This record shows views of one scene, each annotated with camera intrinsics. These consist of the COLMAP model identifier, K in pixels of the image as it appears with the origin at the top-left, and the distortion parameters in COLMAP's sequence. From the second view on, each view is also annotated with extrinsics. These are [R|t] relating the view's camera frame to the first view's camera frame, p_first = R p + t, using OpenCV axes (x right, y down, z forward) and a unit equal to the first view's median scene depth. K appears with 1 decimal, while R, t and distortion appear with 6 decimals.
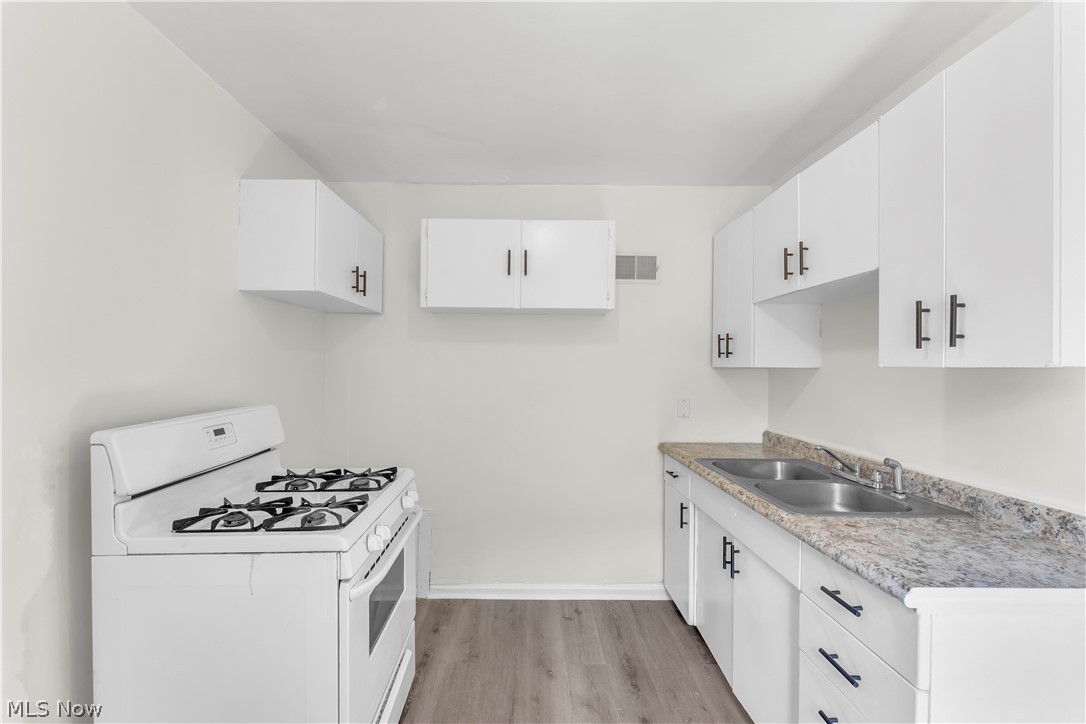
lens RADIAL K [[441.1, 0, 533.2], [0, 441.1, 367.5], [0, 0, 1]] dist [-0.000112, -0.000809]
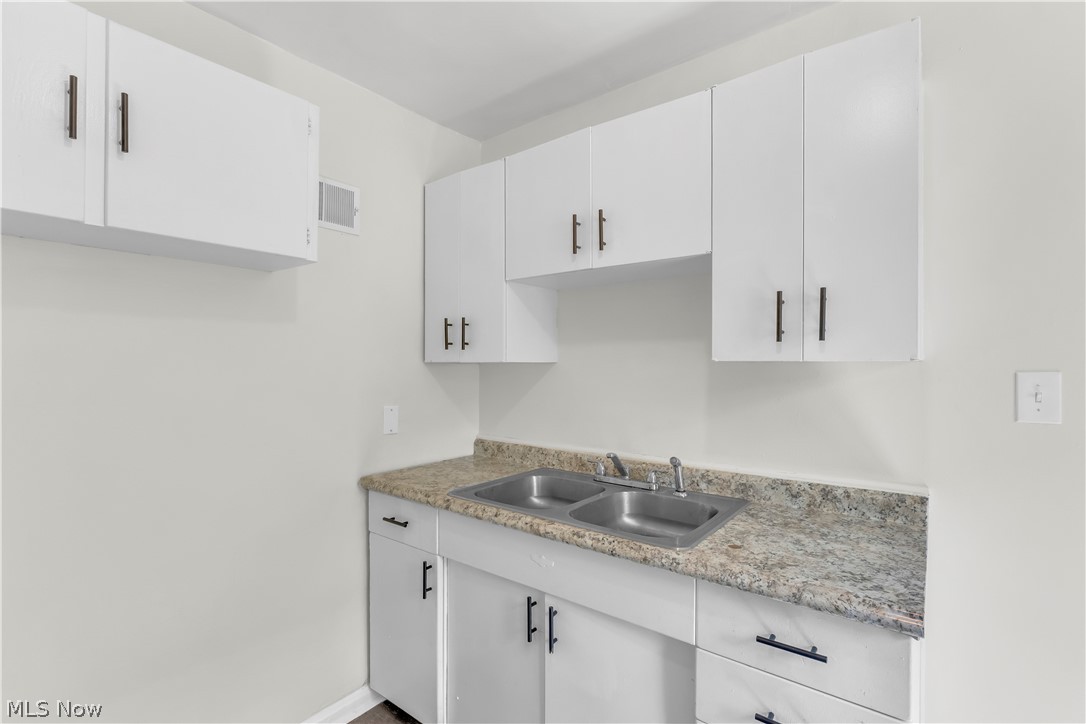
lens RADIAL K [[497.5, 0, 532.6], [0, 497.5, 367.4], [0, 0, 1]] dist [-0.001280, -0.000136]
pose [[0.628958, -0.012507, 0.777339, -0.188409], [0.004336, 0.999911, 0.012580, -0.002300], [-0.777427, -0.004542, 0.628957, 0.482756]]
